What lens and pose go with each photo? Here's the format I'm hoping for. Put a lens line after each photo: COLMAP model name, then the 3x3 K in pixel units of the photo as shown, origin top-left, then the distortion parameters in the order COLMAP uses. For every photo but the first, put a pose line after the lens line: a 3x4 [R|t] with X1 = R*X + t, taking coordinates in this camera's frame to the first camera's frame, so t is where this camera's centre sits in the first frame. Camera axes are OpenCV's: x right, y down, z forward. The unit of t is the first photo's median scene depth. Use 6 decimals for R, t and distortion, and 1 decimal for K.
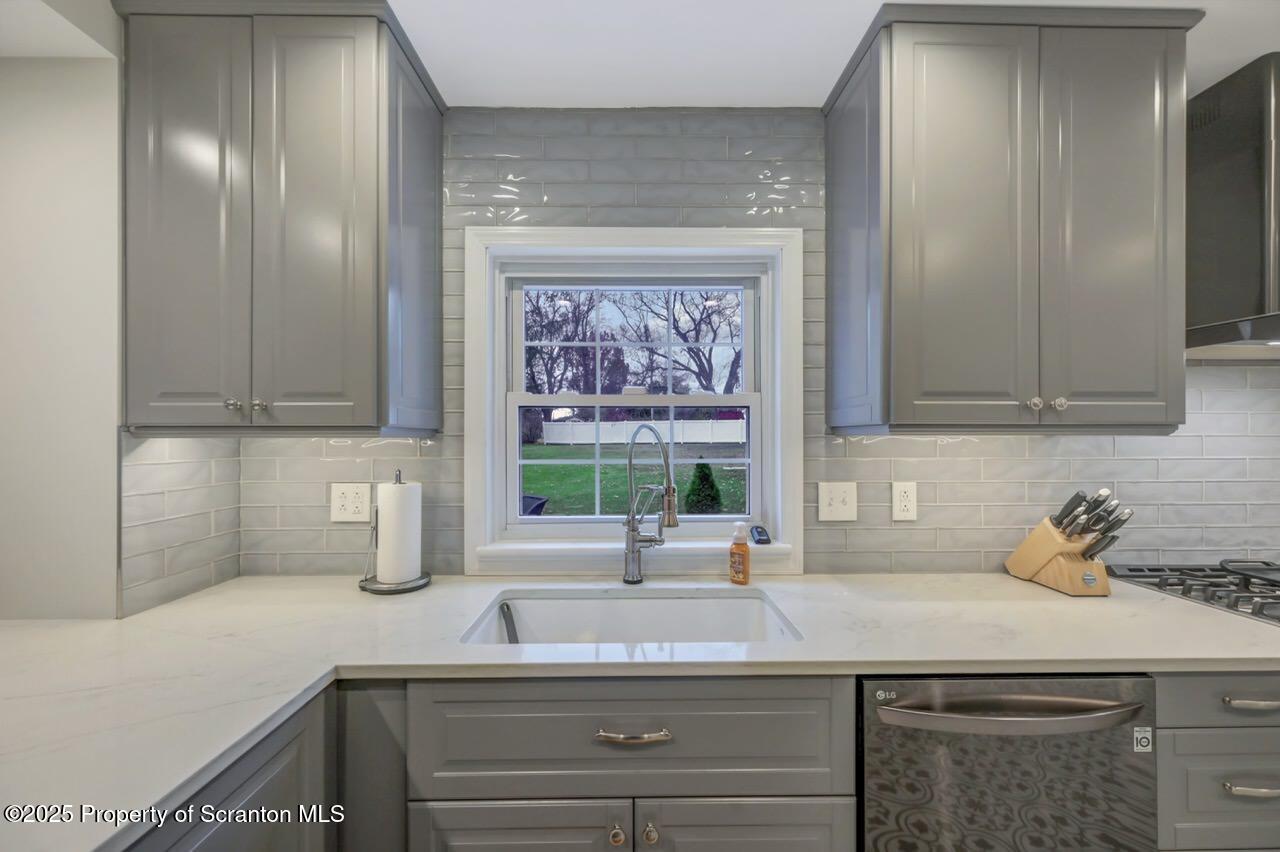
lens RADIAL K [[511.9, 0, 633.1], [0, 511.9, 436.0], [0, 0, 1]] dist [-0.001649, 0.000800]
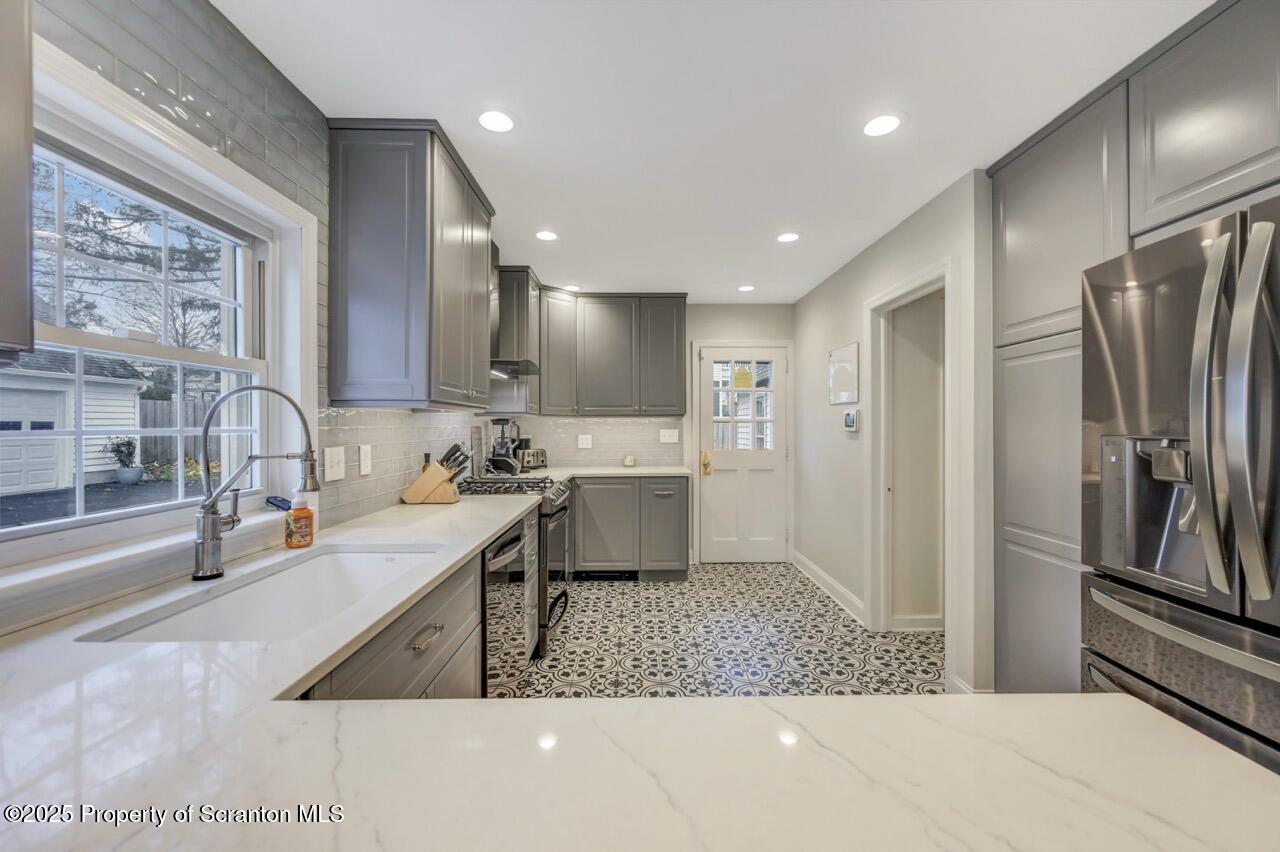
lens RADIAL K [[511.9, 0, 647.6], [0, 511.9, 421.8], [0, 0, 1]] dist [-0.001649, 0.000800]
pose [[-0.011728, 0.013093, 0.999845, -0.775112], [-0.006738, 0.999891, -0.013173, 0.042786], [-0.999909, -0.006892, -0.011639, 0.302202]]
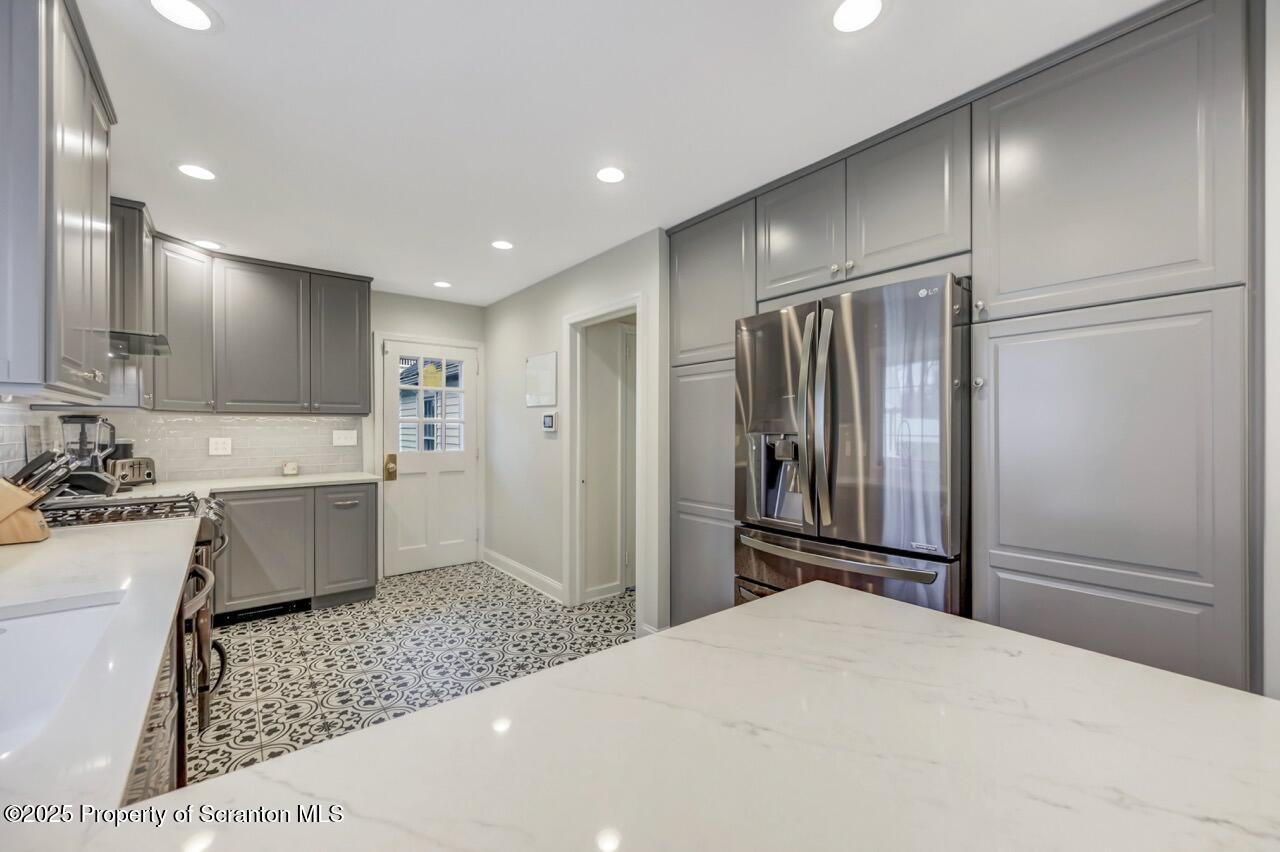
lens RADIAL K [[511.9, 0, 642.8], [0, 511.9, 428.2], [0, 0, 1]] dist [-0.001649, 0.000800]
pose [[-0.625505, 0.003902, 0.780211, -0.765614], [-0.003719, 0.999961, -0.007982, 0.050504], [-0.780212, -0.007895, -0.625466, 0.567342]]
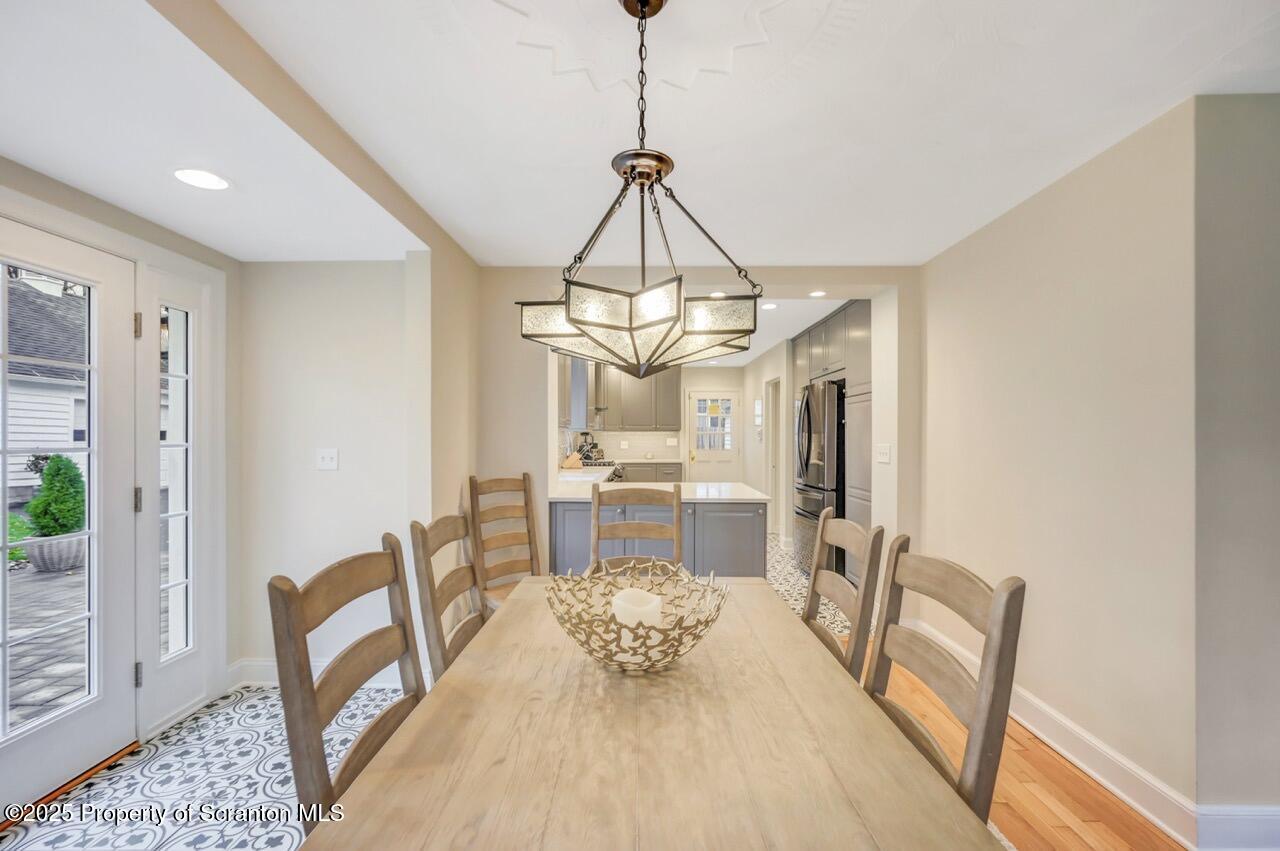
lens RADIAL K [[511.9, 0, 634.1], [0, 511.9, 433.5], [0, 0, 1]] dist [-0.001649, 0.000800]
pose [[0.030203, 0.005897, 0.999526, -2.917731], [-0.008034, 0.999952, -0.005657, 0.032075], [-0.999512, -0.007859, 0.030249, 0.368290]]
